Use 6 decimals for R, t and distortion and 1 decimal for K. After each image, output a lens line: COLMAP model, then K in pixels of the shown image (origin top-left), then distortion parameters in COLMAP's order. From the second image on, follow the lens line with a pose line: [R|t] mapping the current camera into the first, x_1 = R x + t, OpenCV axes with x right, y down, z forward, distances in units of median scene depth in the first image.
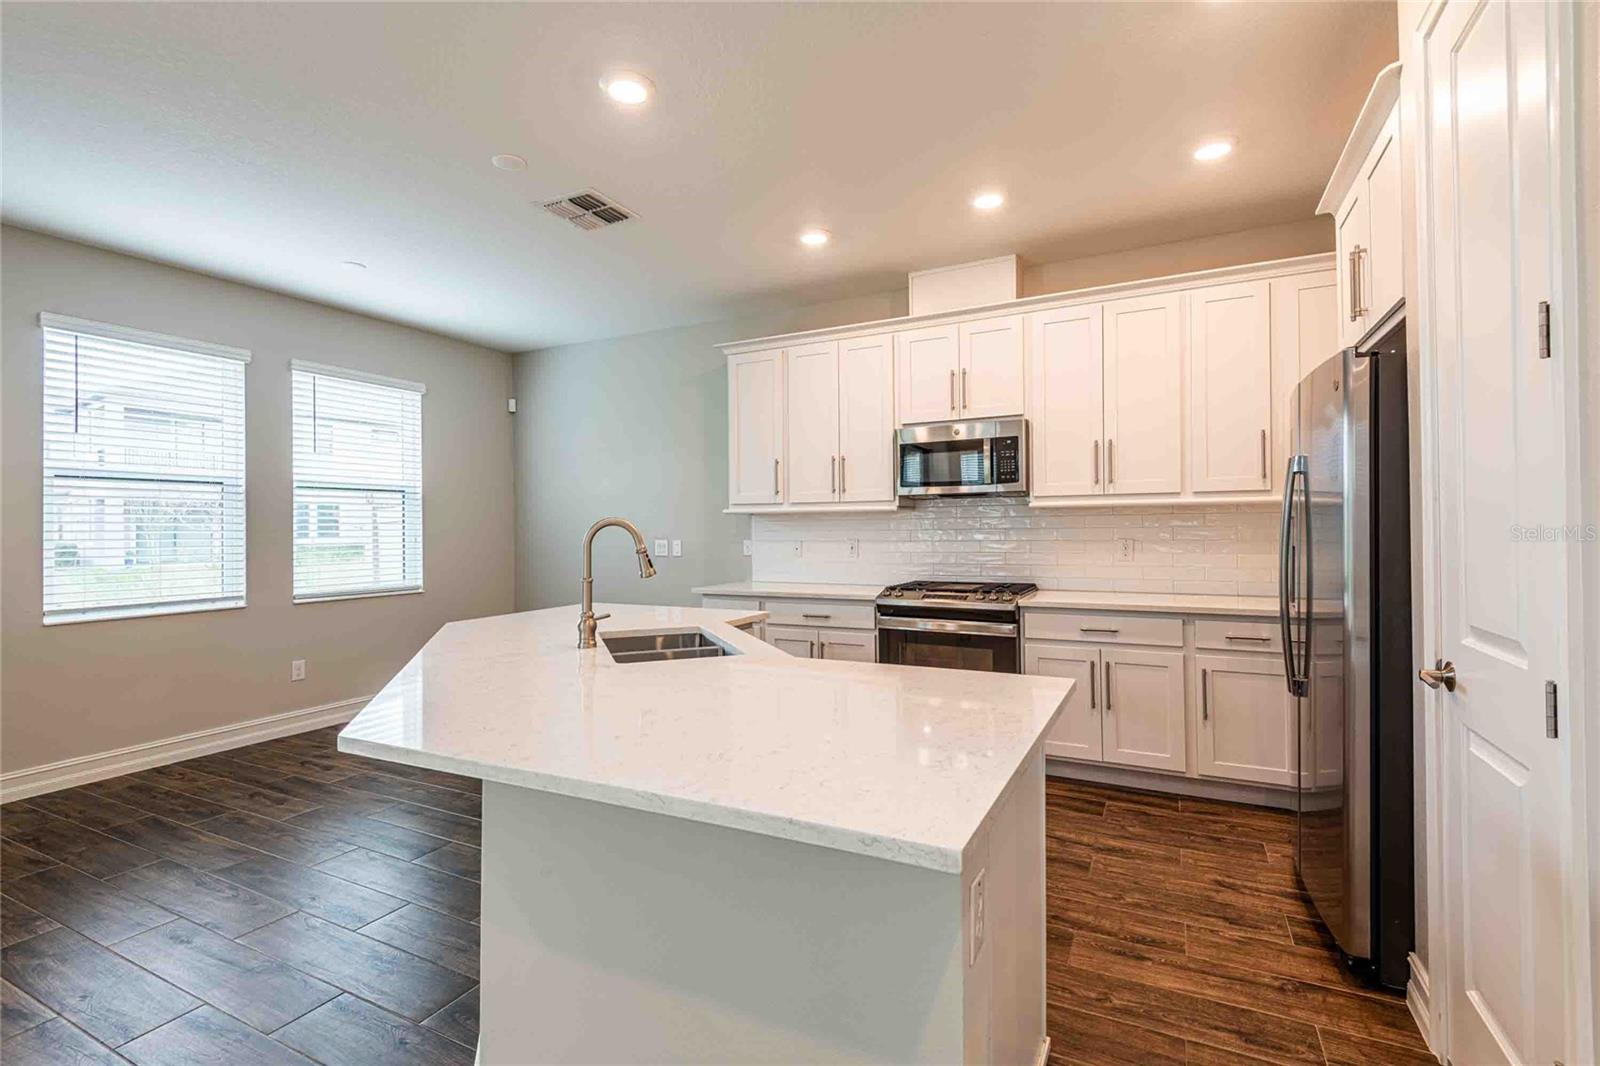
lens RADIAL K [[731.6, 0, 806.2], [0, 731.6, 523.6], [0, 0, 1]] dist [0.030552, -0.017473]
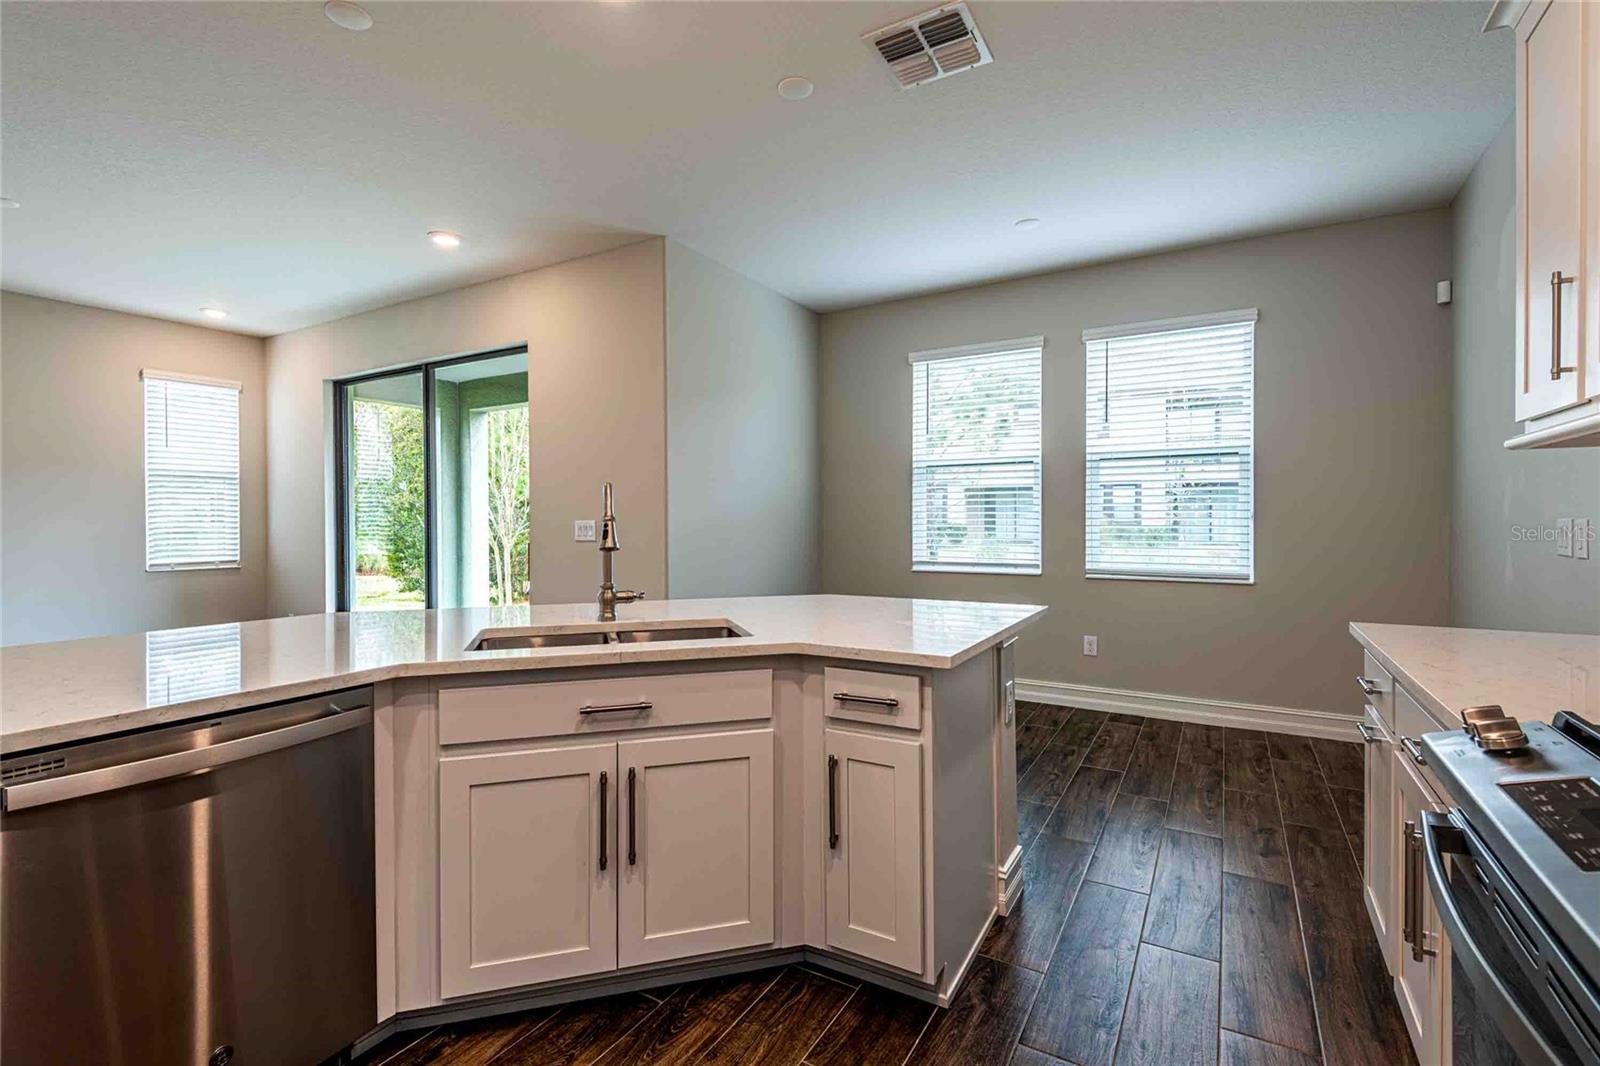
lens RADIAL K [[731.6, 0, 786.8], [0, 731.6, 528.6], [0, 0, 1]] dist [0.030552, -0.017473]
pose [[-0.067897, 0.021900, -0.997452, 0.348247], [0.011176, 0.999713, 0.021189, 0.018568], [0.997630, -0.009709, -0.068122, 0.726243]]
